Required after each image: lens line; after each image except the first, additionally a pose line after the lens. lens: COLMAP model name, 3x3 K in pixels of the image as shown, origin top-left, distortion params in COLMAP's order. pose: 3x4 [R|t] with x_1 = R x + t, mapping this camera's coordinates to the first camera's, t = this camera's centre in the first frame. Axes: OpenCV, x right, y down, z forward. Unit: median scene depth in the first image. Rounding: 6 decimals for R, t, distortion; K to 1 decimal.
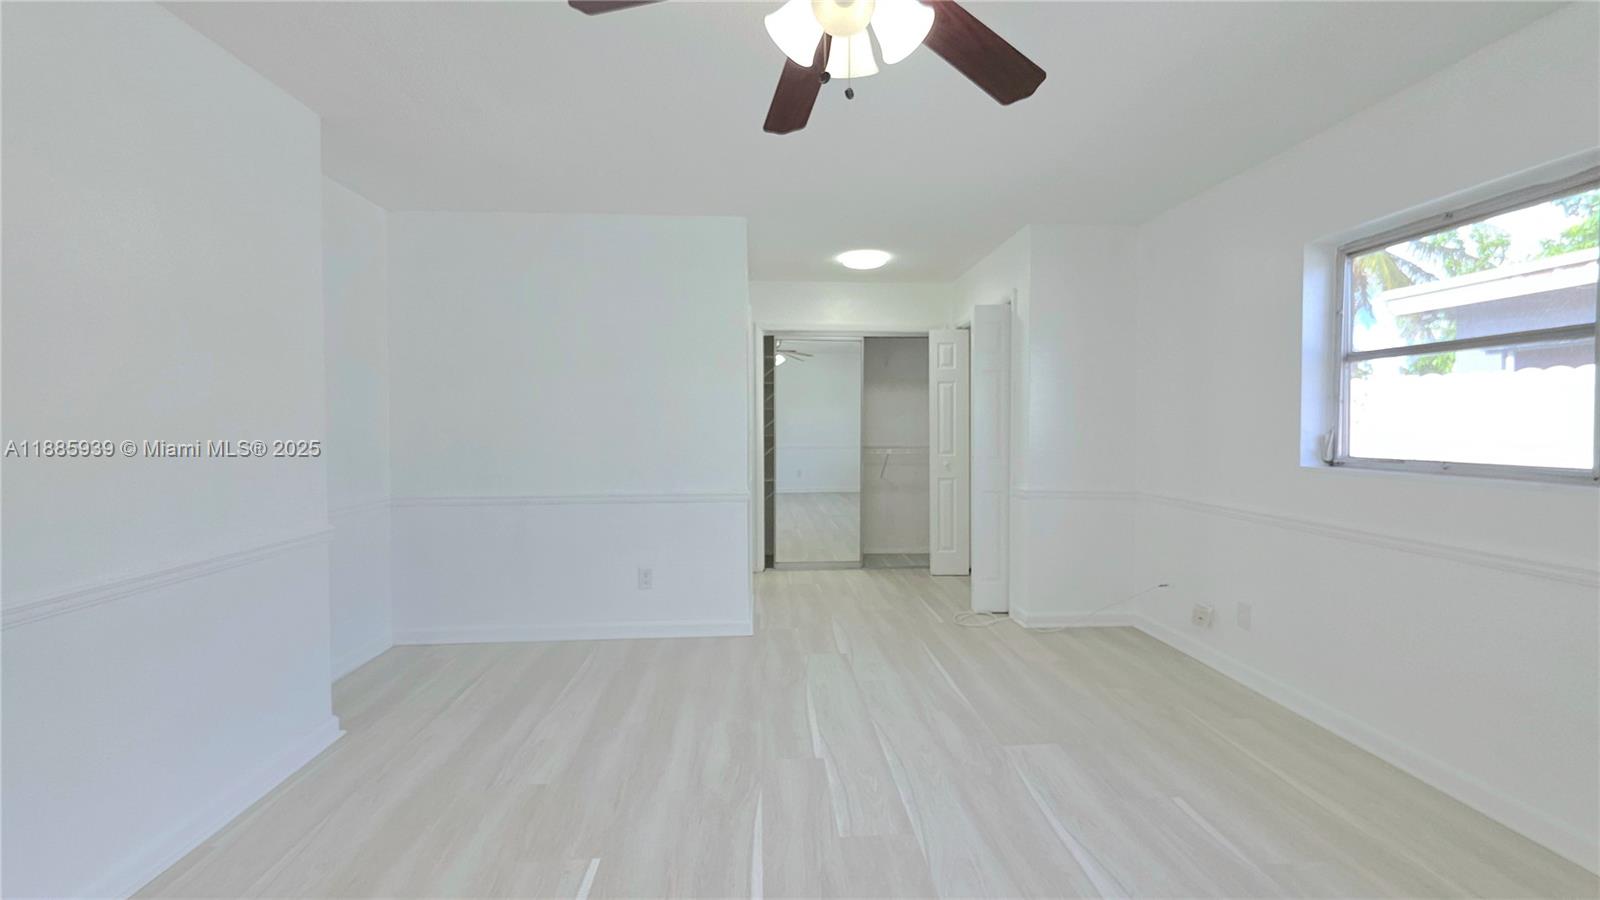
lens RADIAL K [[630.1, 0, 799.6], [0, 630.1, 444.0], [0, 0, 1]] dist [0.000307, -0.000017]
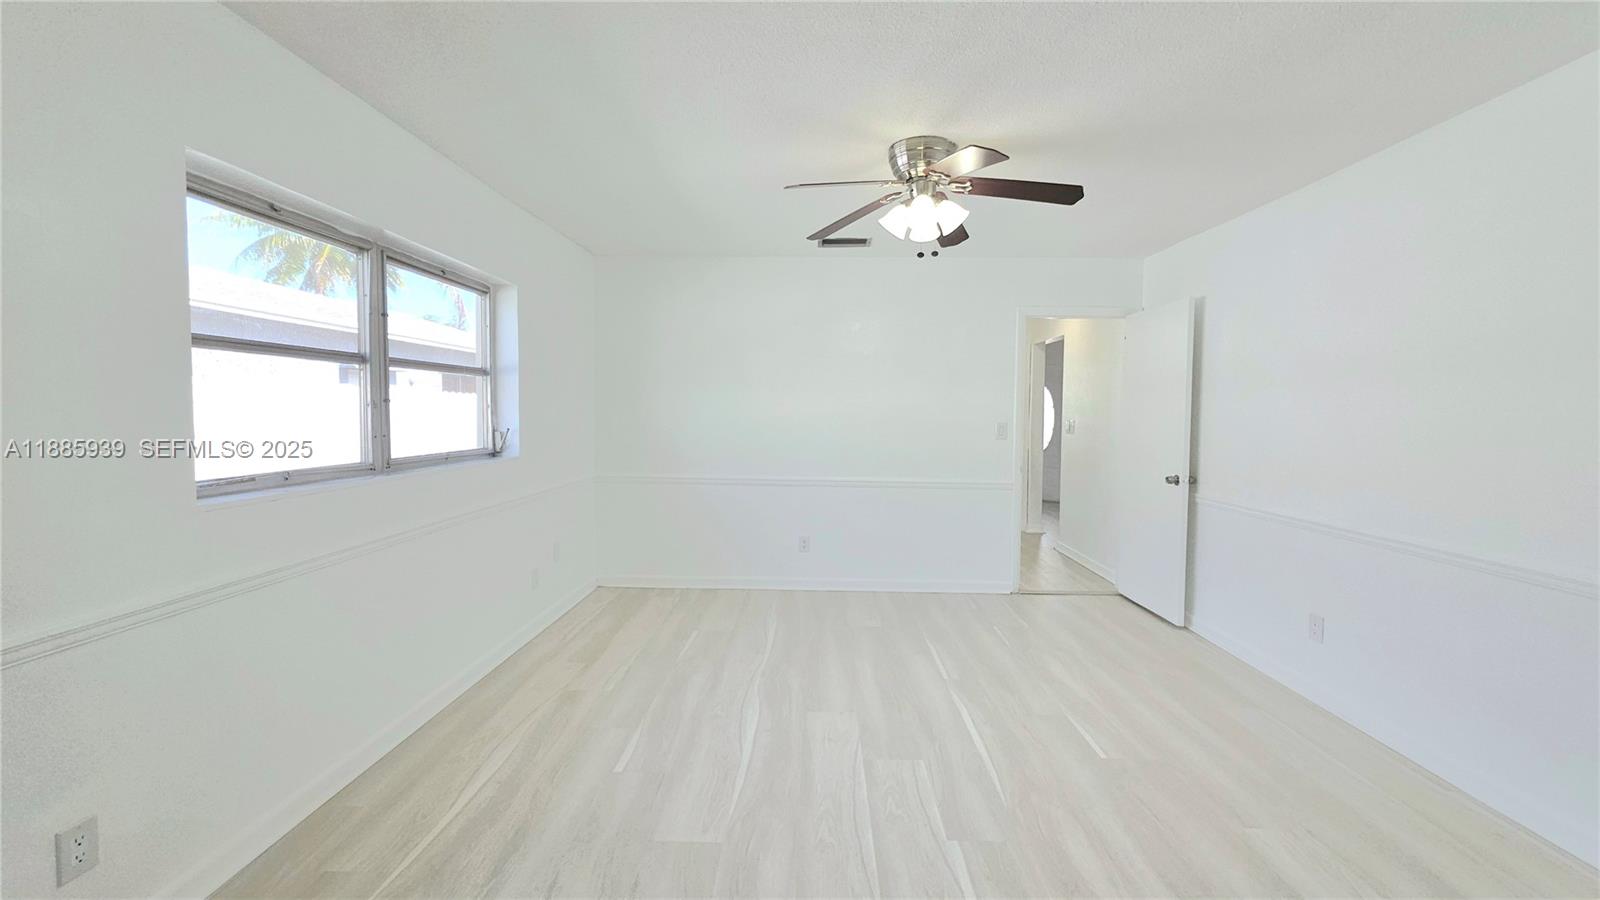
lens RADIAL K [[630.1, 0, 800.5], [0, 630.1, 444.9], [0, 0, 1]] dist [0.000307, -0.000017]
pose [[-0.995765, -0.012118, 0.091137, 0.186441], [-0.003962, 0.996011, 0.089138, -0.112349], [-0.091854, 0.088399, -0.991841, 2.060769]]
